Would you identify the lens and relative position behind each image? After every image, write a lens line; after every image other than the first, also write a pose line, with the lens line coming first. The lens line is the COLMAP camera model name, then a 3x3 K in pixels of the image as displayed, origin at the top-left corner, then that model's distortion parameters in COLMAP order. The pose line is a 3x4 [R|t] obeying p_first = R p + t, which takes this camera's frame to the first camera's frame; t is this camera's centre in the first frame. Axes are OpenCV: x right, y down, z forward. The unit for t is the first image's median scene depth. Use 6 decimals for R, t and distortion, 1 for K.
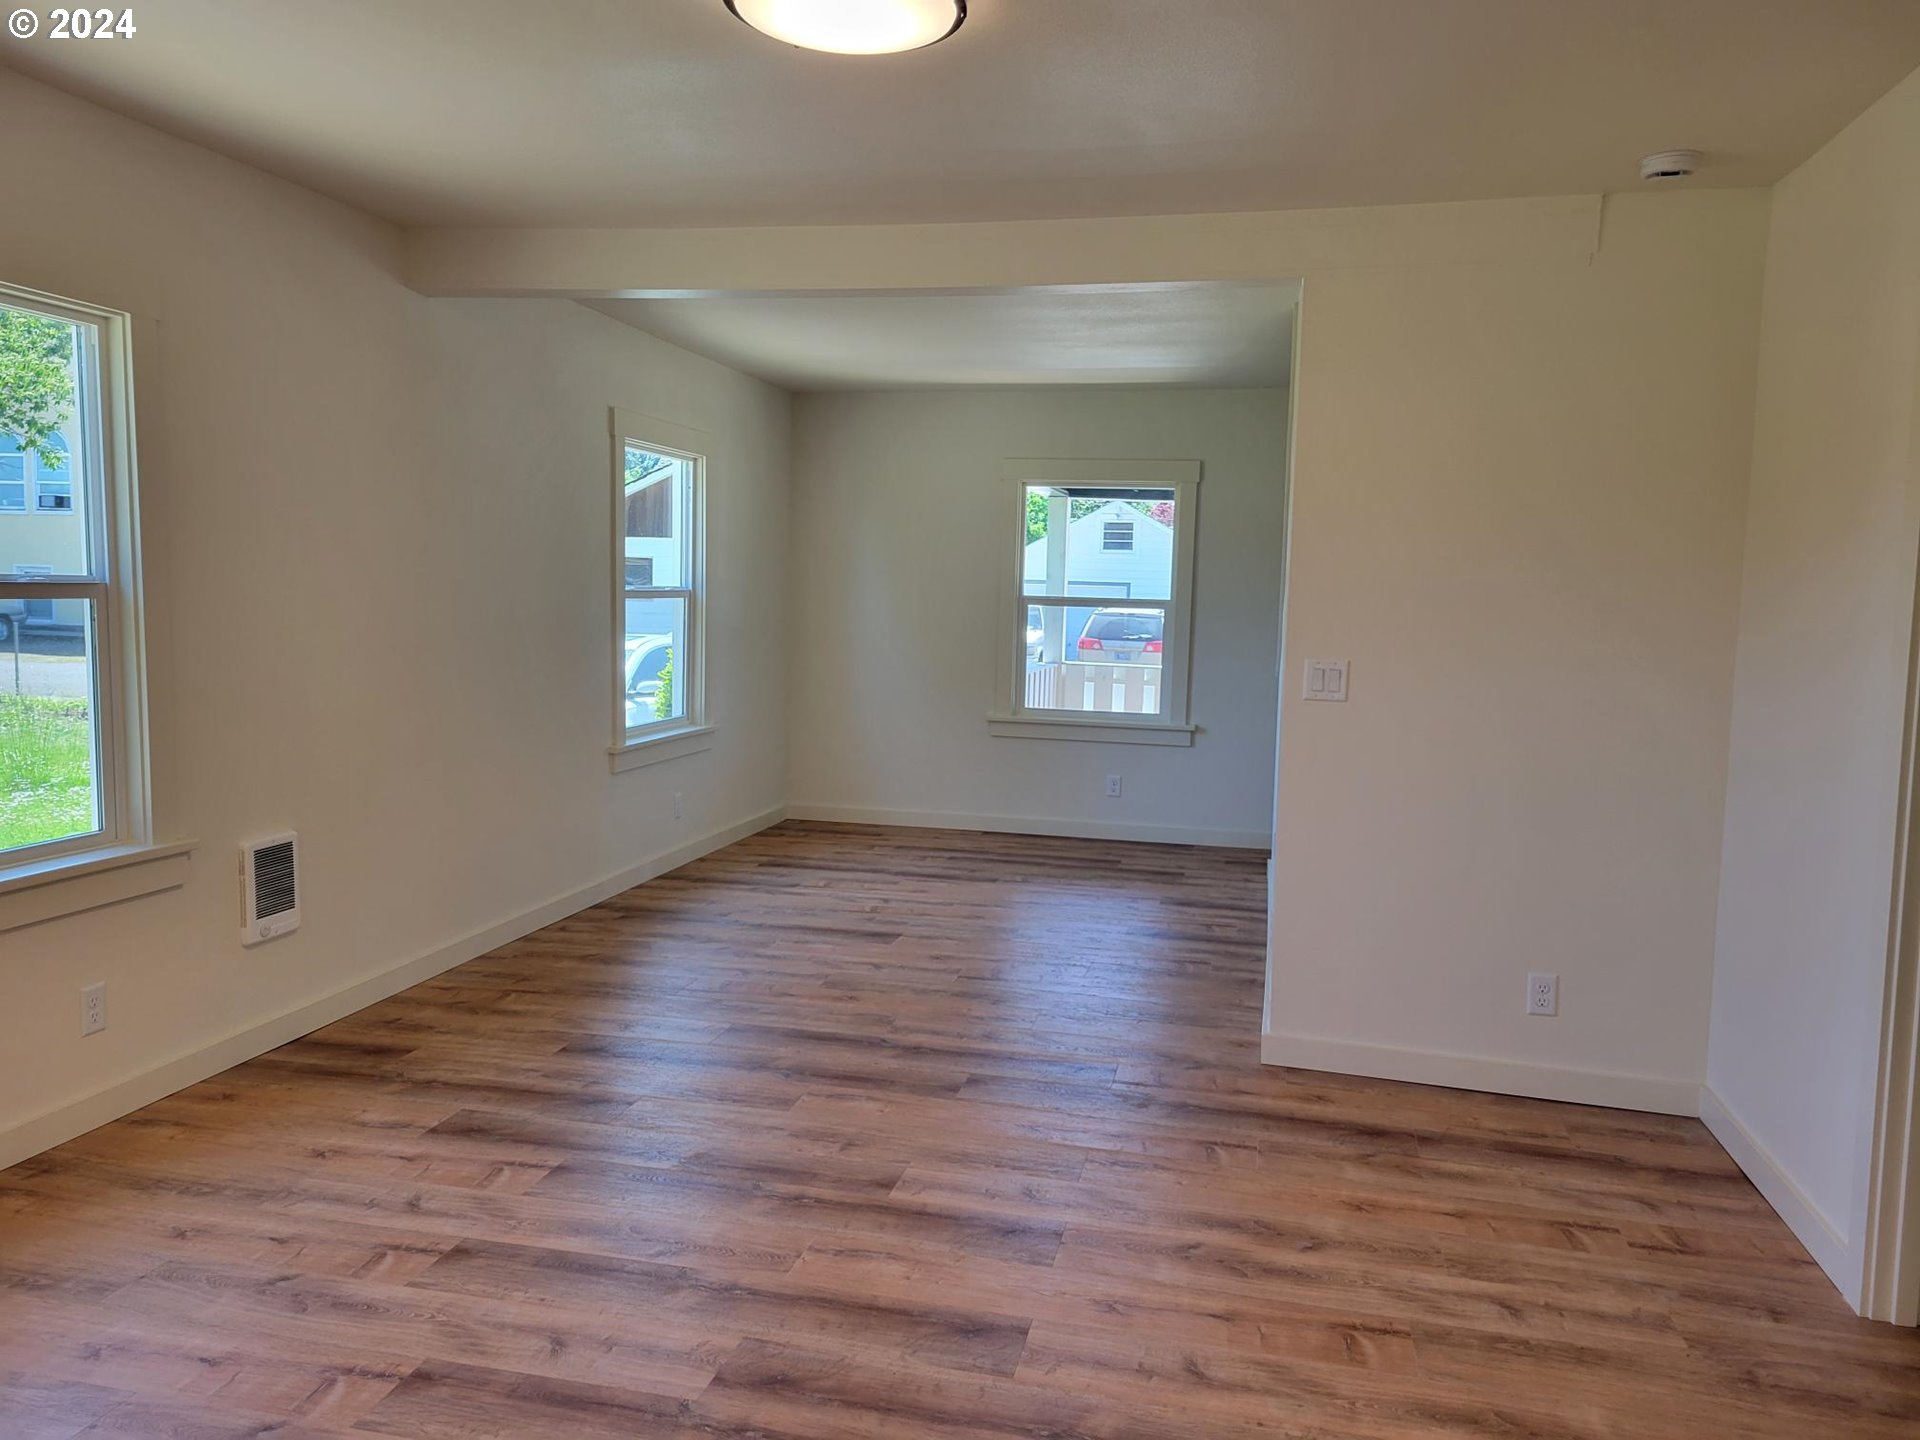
lens RADIAL K [[1412.1, 0, 960.0], [0, 1412.1, 720.0], [0, 0, 1]] dist [0.051524, -0.001884]
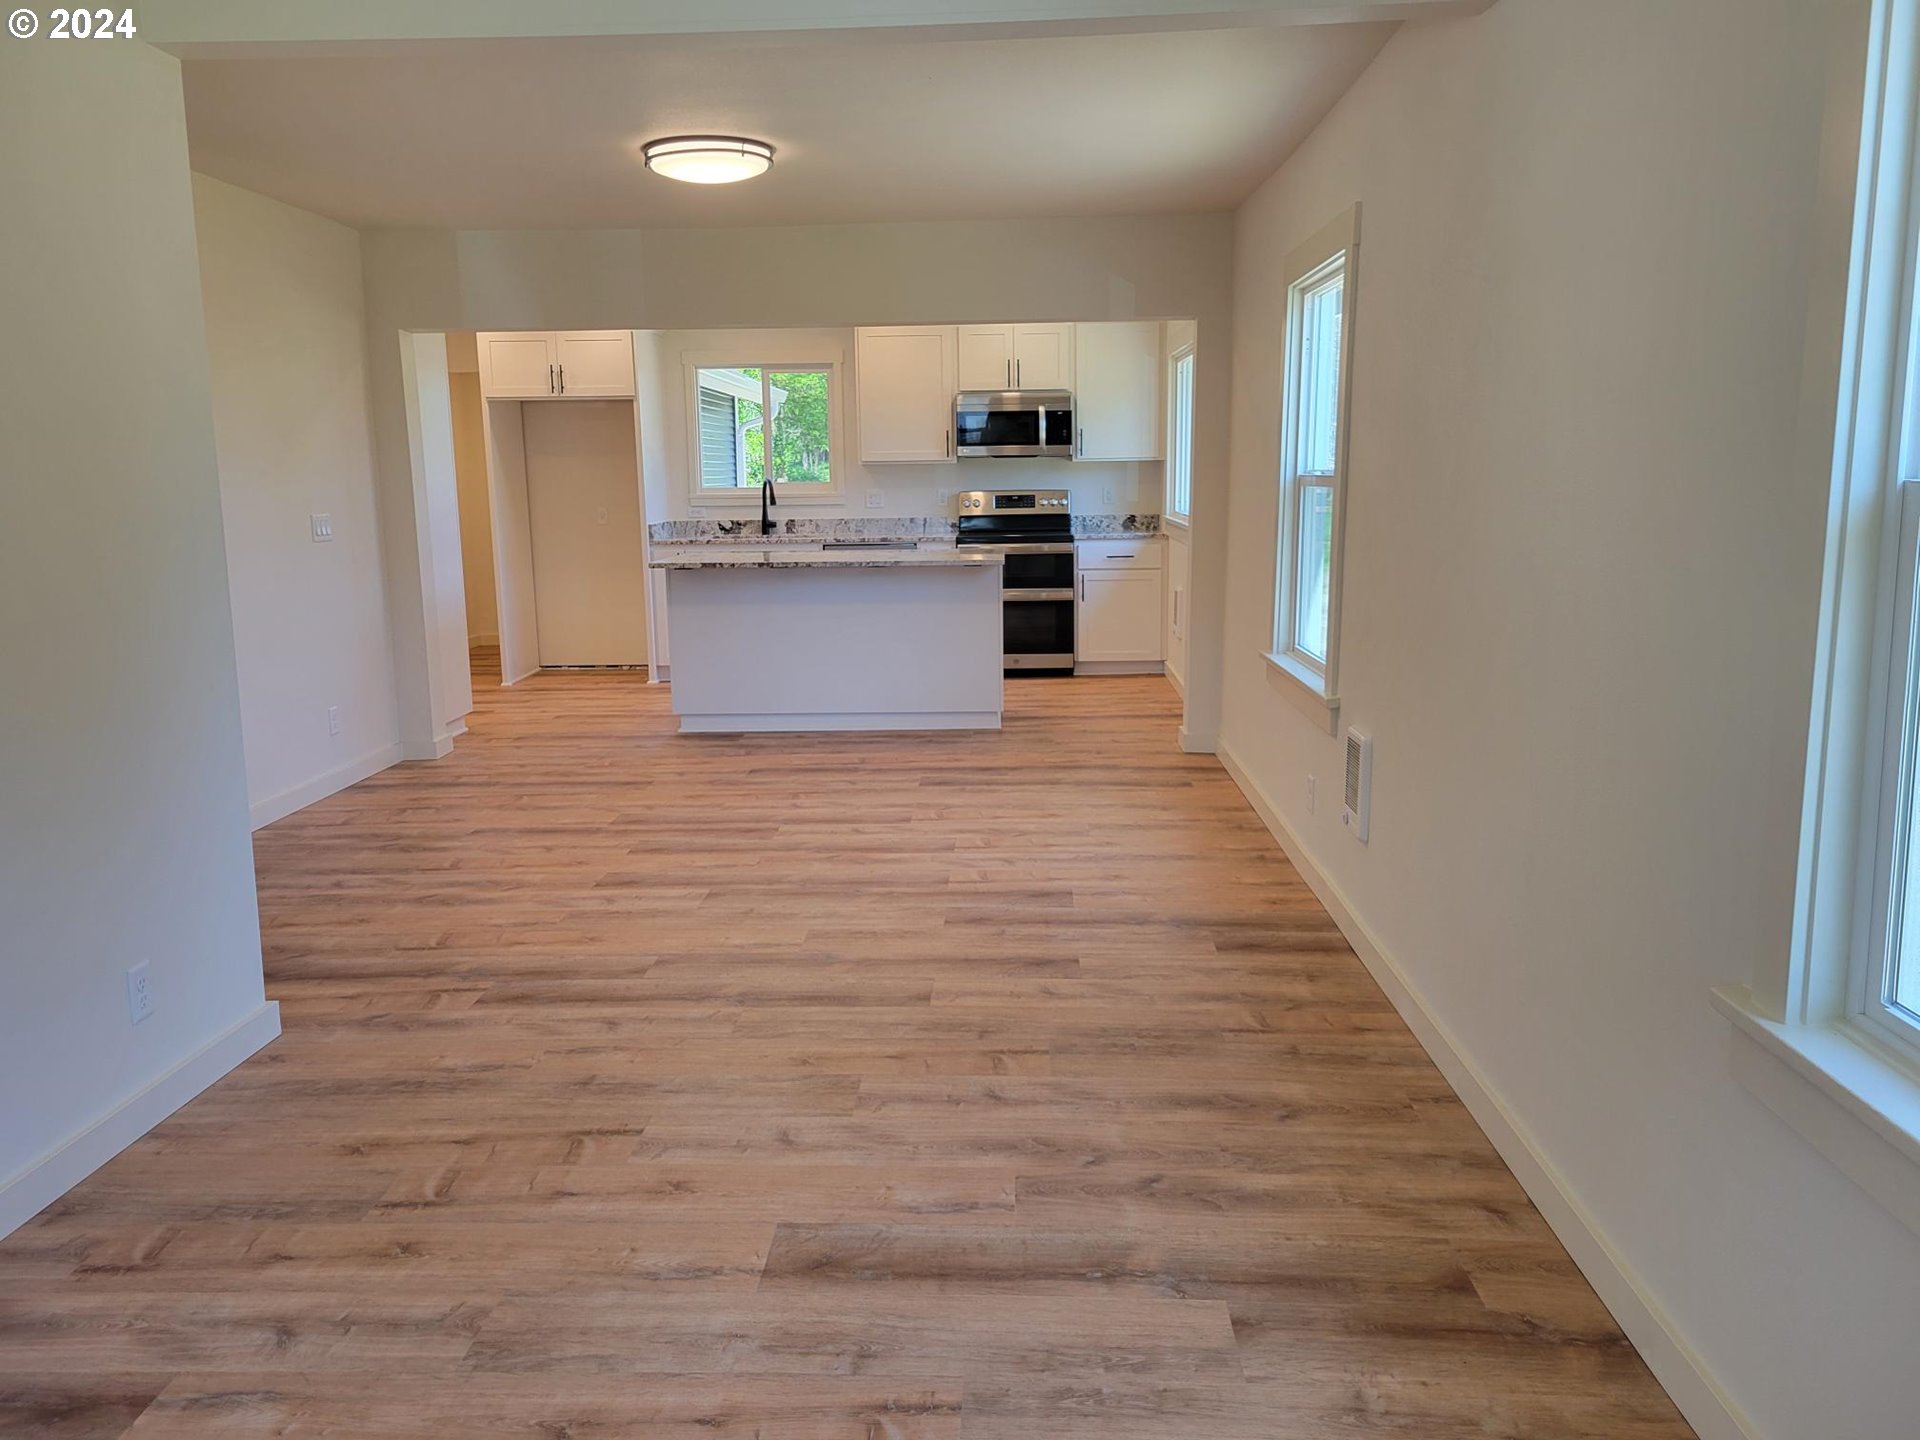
lens RADIAL K [[1412.1, 0, 960.0], [0, 1412.1, 720.0], [0, 0, 1]] dist [0.051524, -0.001884]
pose [[-0.983289, 0.018495, -0.181111, -0.037998], [-0.029428, 0.965596, 0.258378, -0.196649], [0.179659, 0.259390, -0.948915, 2.147558]]
